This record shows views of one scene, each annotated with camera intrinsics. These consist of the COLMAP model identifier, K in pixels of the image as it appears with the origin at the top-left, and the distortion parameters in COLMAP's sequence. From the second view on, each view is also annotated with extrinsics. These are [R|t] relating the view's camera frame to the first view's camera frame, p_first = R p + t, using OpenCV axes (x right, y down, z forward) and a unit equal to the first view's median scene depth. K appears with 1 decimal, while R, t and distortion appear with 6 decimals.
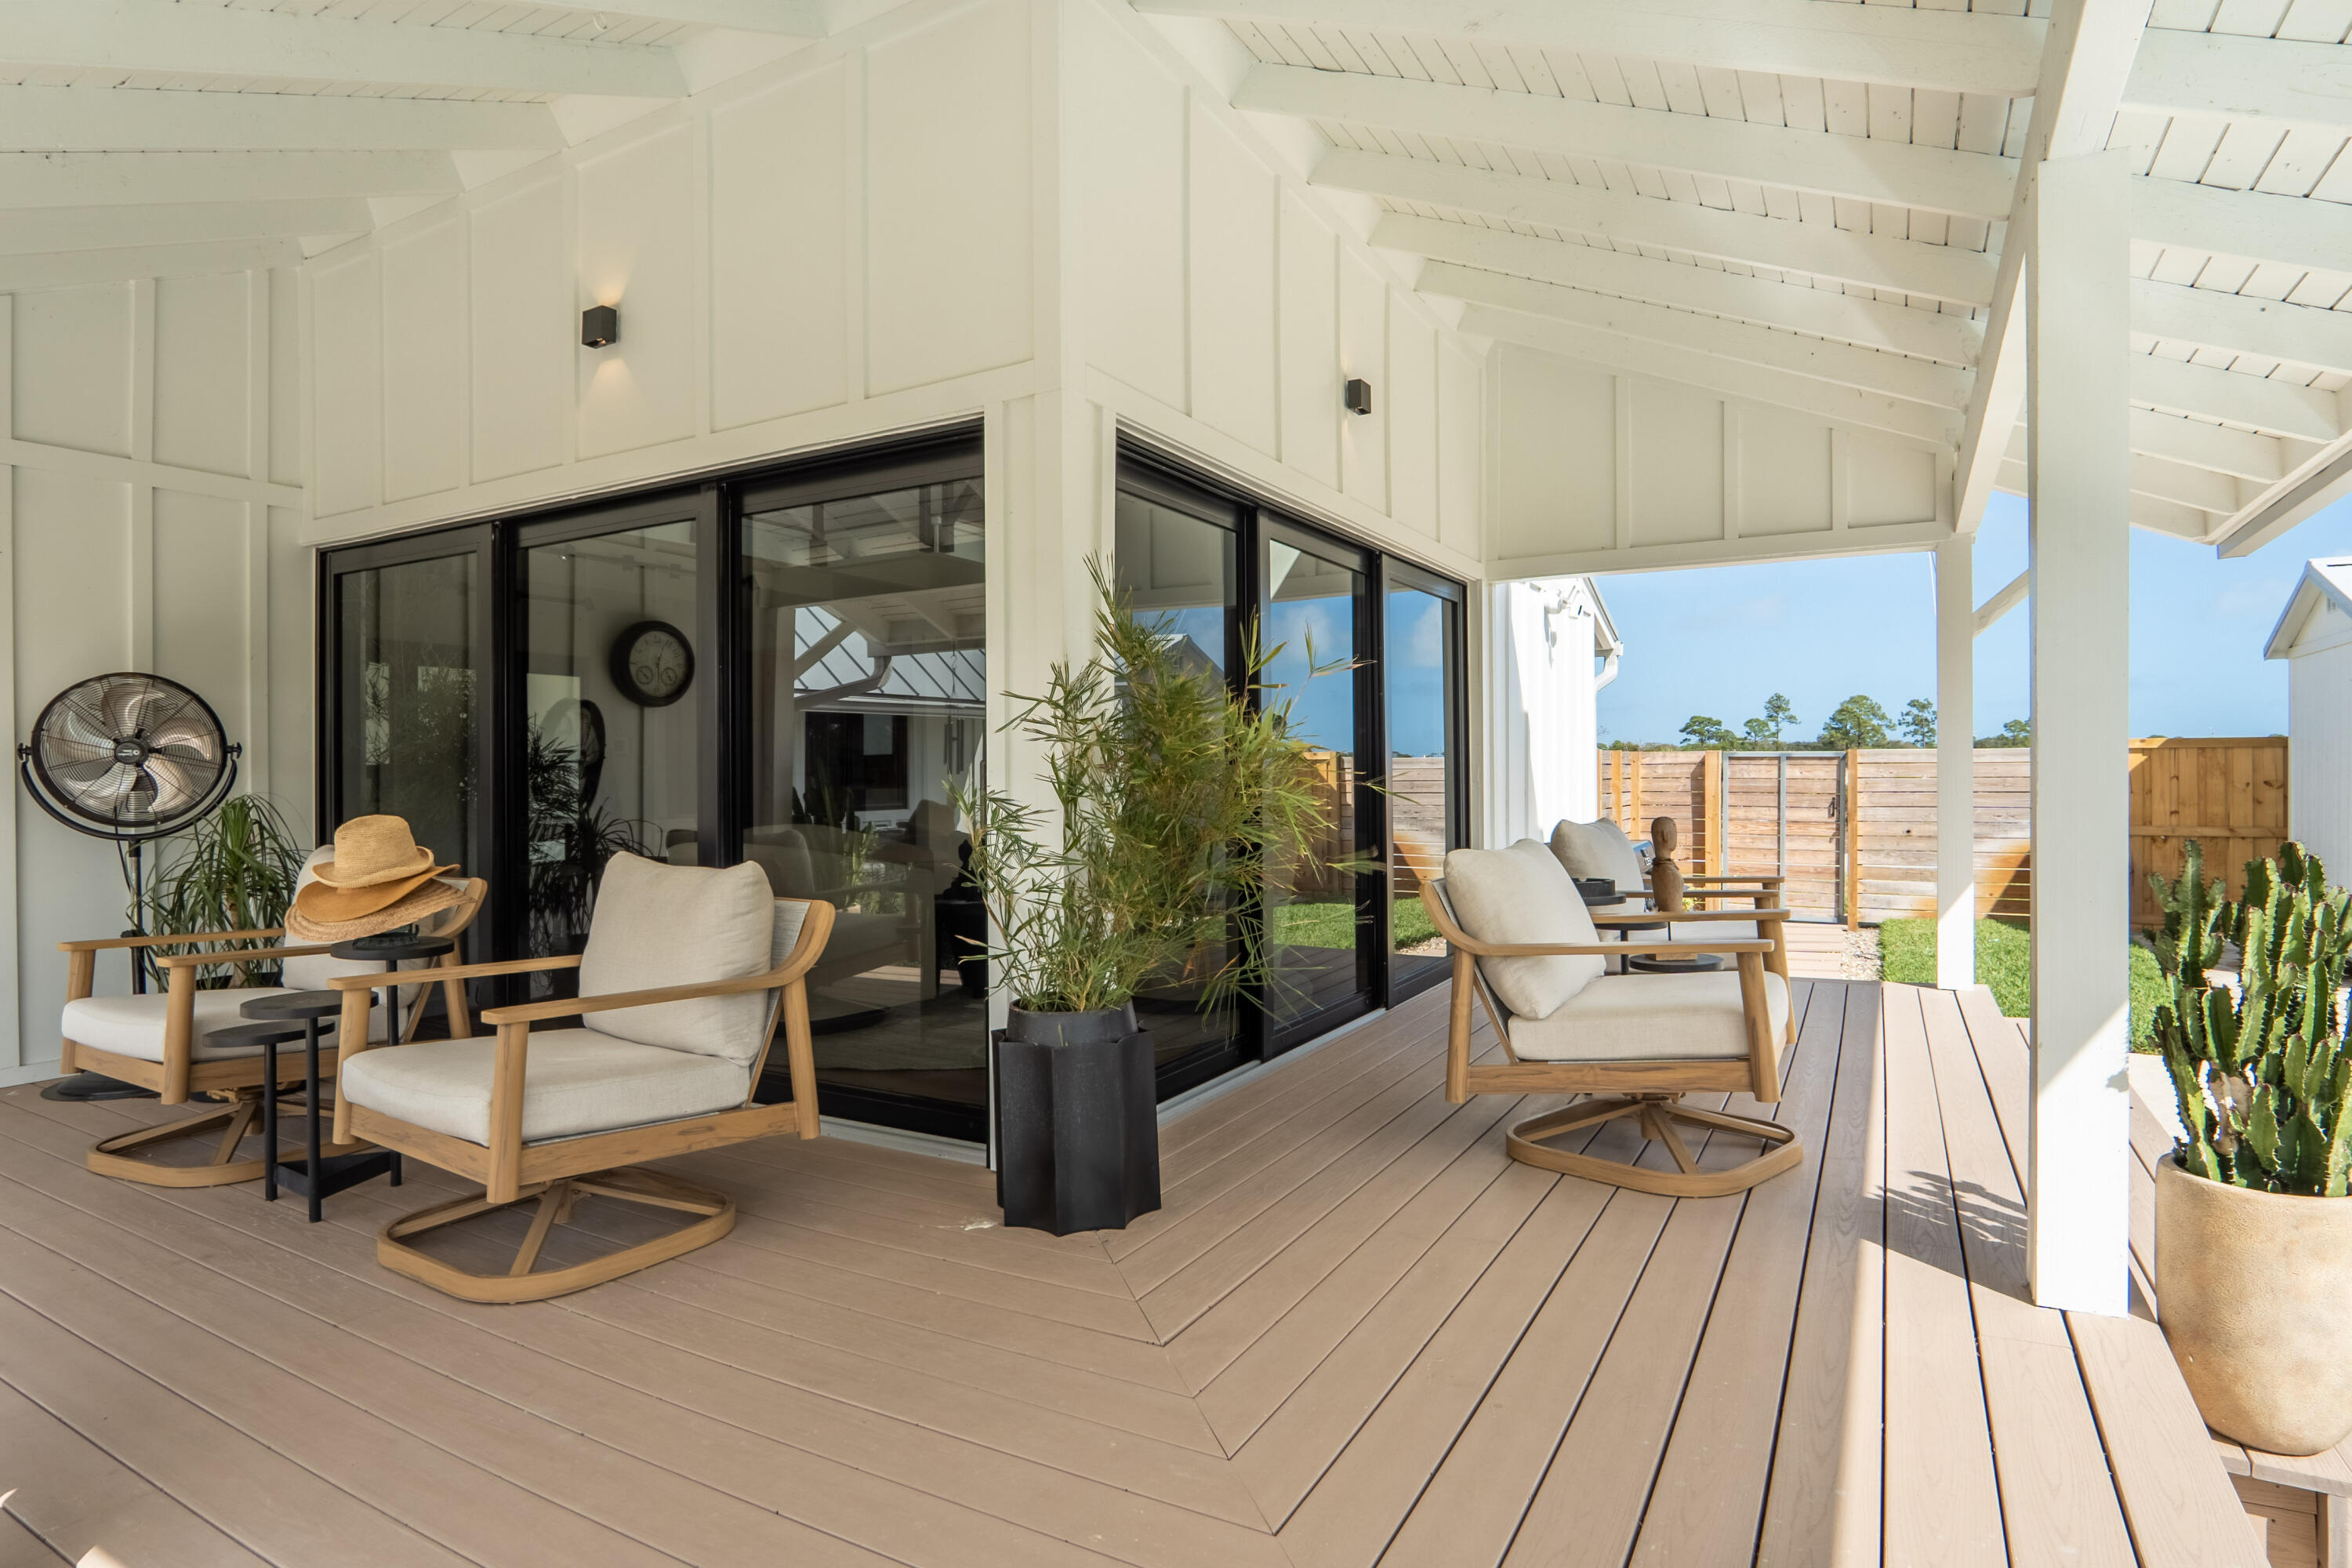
lens RADIAL K [[1262.7, 0, 1165.9], [0, 1262.7, 773.4], [0, 0, 1]] dist [-0.017595, 0.009873]
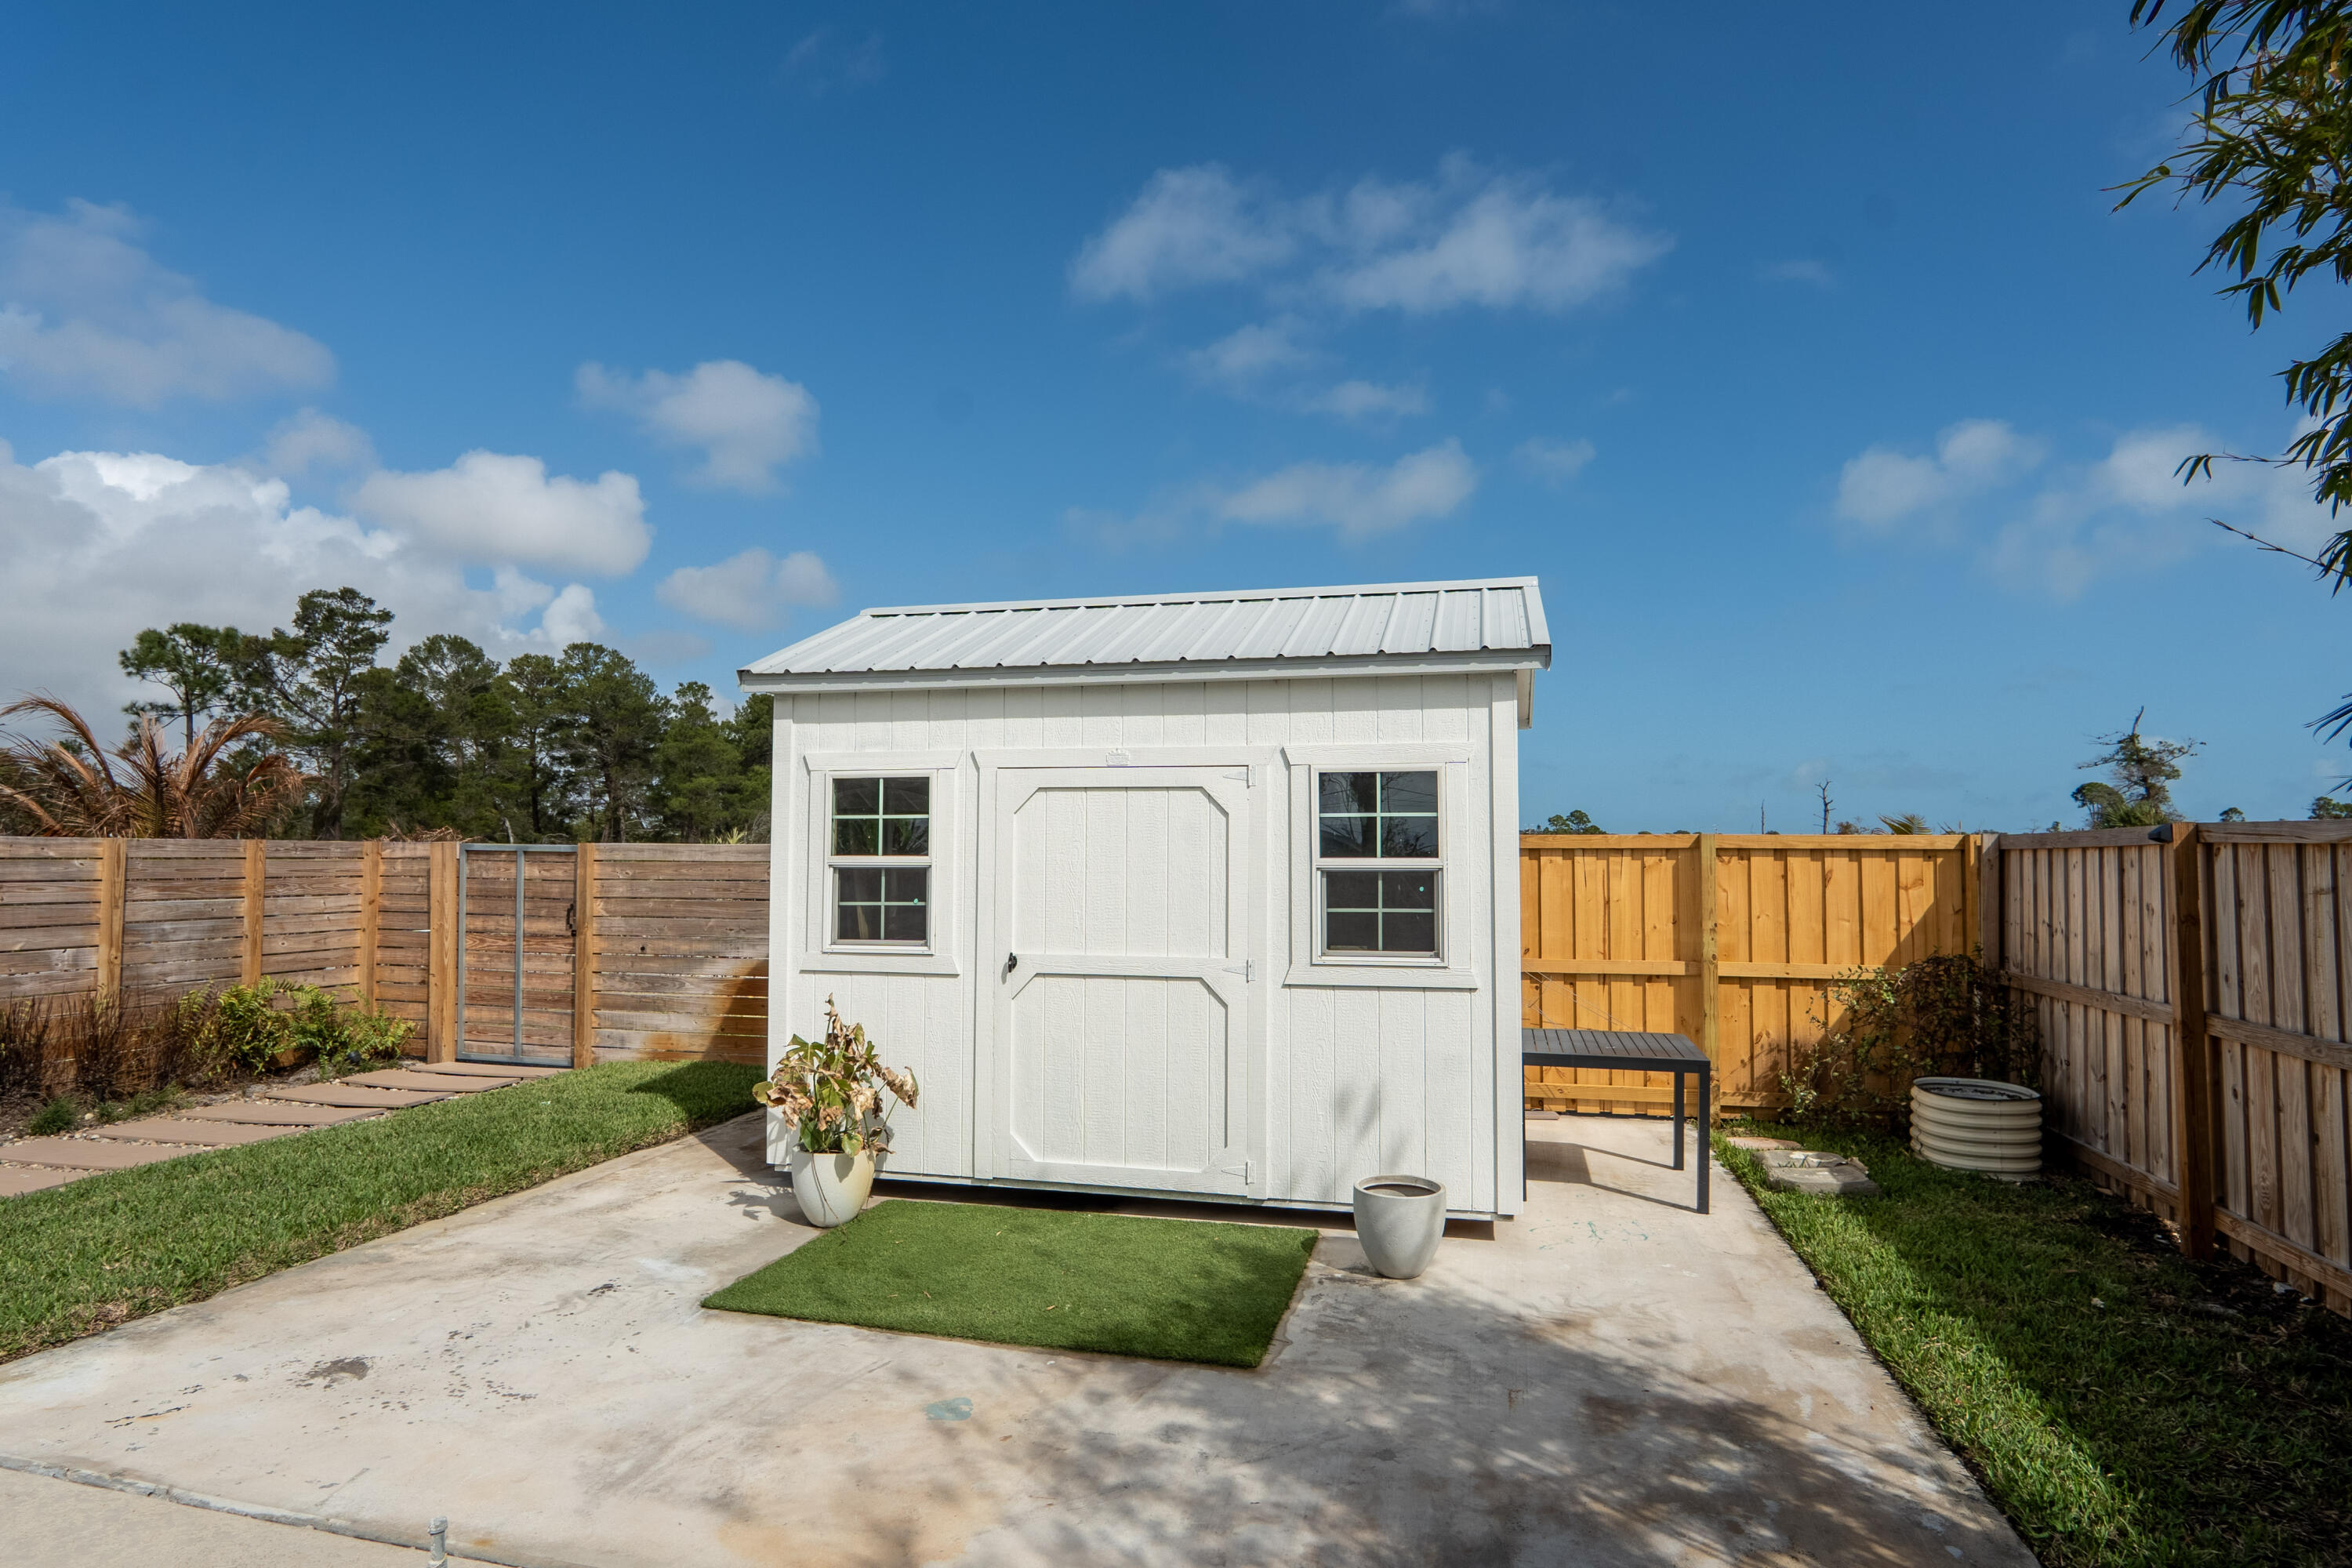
lens RADIAL K [[1262.7, 0, 1165.9], [0, 1262.7, 773.4], [0, 0, 1]] dist [-0.017595, 0.009873]
pose [[0.962108, 0.027920, 0.271234, 0.689453], [-0.010305, 0.997756, -0.066151, -0.013977], [-0.272472, 0.060849, 0.960238, 0.154844]]
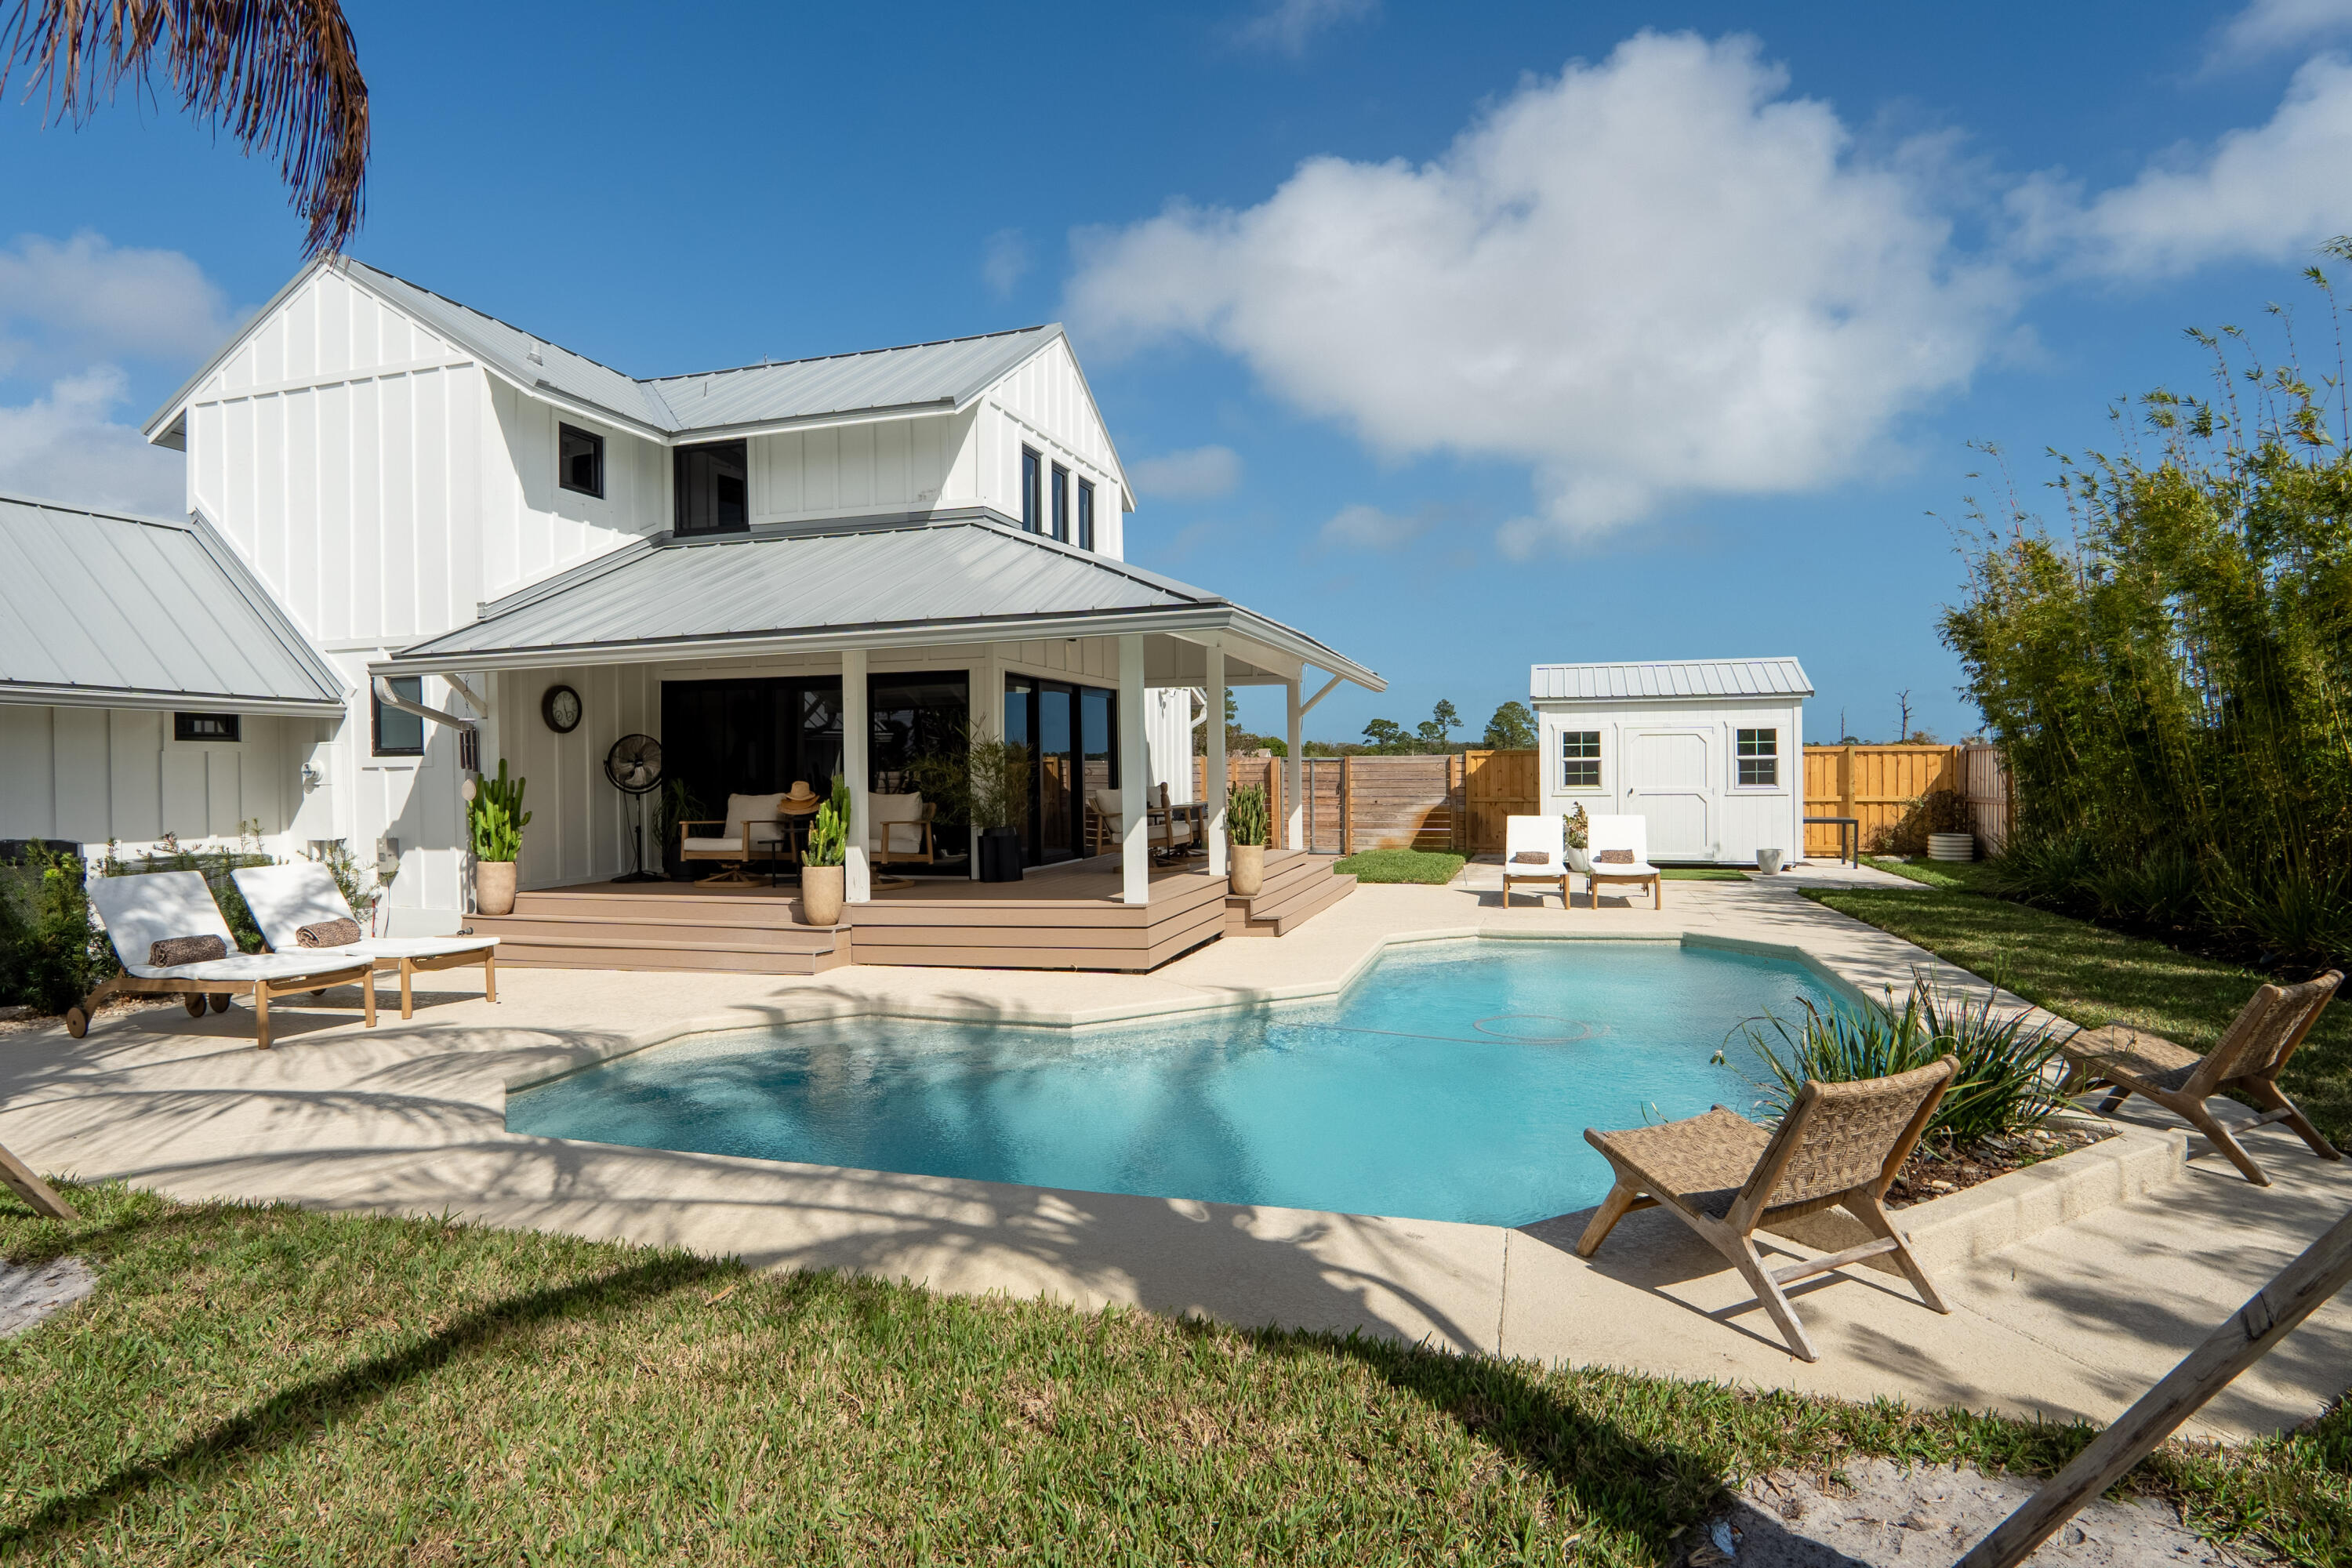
lens RADIAL K [[1262.7, 0, 1165.9], [0, 1262.7, 773.4], [0, 0, 1]] dist [-0.017595, 0.009873]
pose [[0.974313, -0.002662, 0.225181, -0.108860], [0.002514, 0.999996, 0.000946, 0.003215], [-0.225183, -0.000356, 0.974316, -0.696530]]
